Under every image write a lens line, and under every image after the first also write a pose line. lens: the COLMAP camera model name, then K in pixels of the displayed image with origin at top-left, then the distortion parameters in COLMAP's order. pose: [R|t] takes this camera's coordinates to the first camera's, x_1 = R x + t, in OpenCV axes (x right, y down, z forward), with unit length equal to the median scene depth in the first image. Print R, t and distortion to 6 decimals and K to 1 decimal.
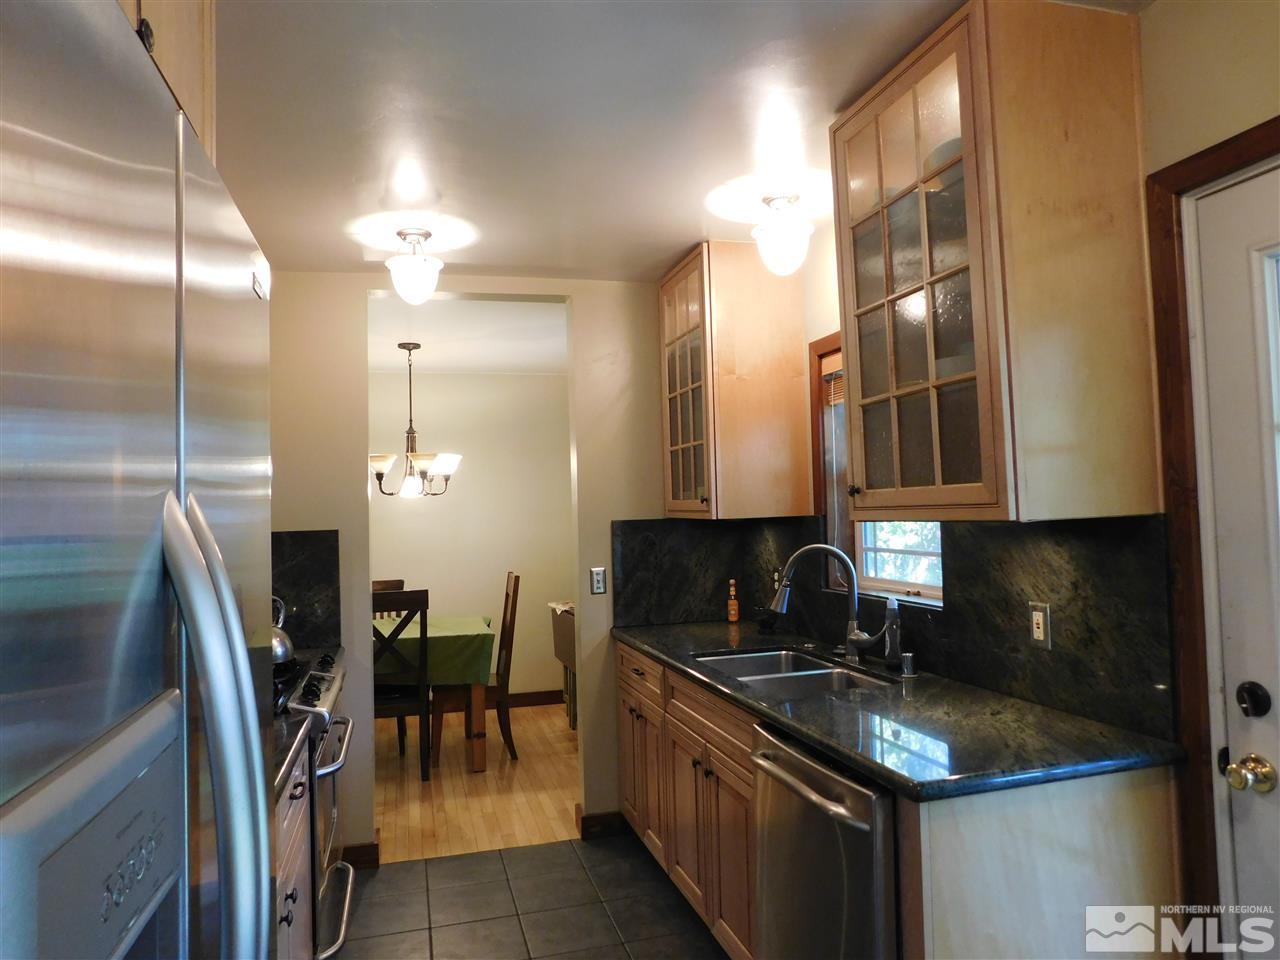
lens RADIAL K [[839.2, 0, 641.8], [0, 839.2, 476.3], [0, 0, 1]] dist [-0.068814, 0.054059]
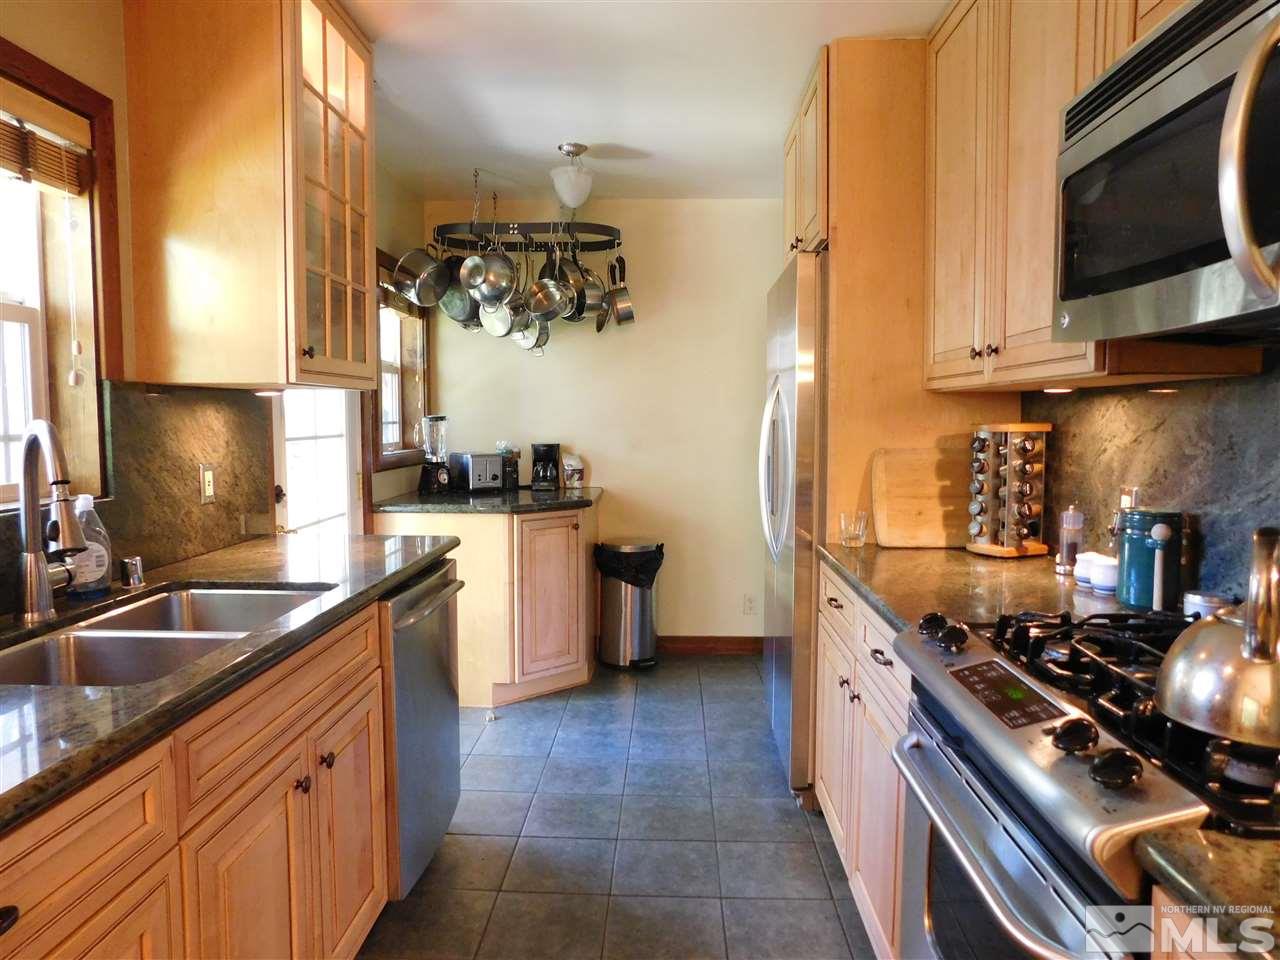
lens RADIAL K [[839.2, 0, 641.8], [0, 839.2, 476.3], [0, 0, 1]] dist [-0.068814, 0.054059]
pose [[-0.953186, 0.001653, 0.302381, -0.431379], [0.009387, 0.999665, 0.024126, 0.148109], [-0.302240, 0.025835, -0.952882, 1.895268]]
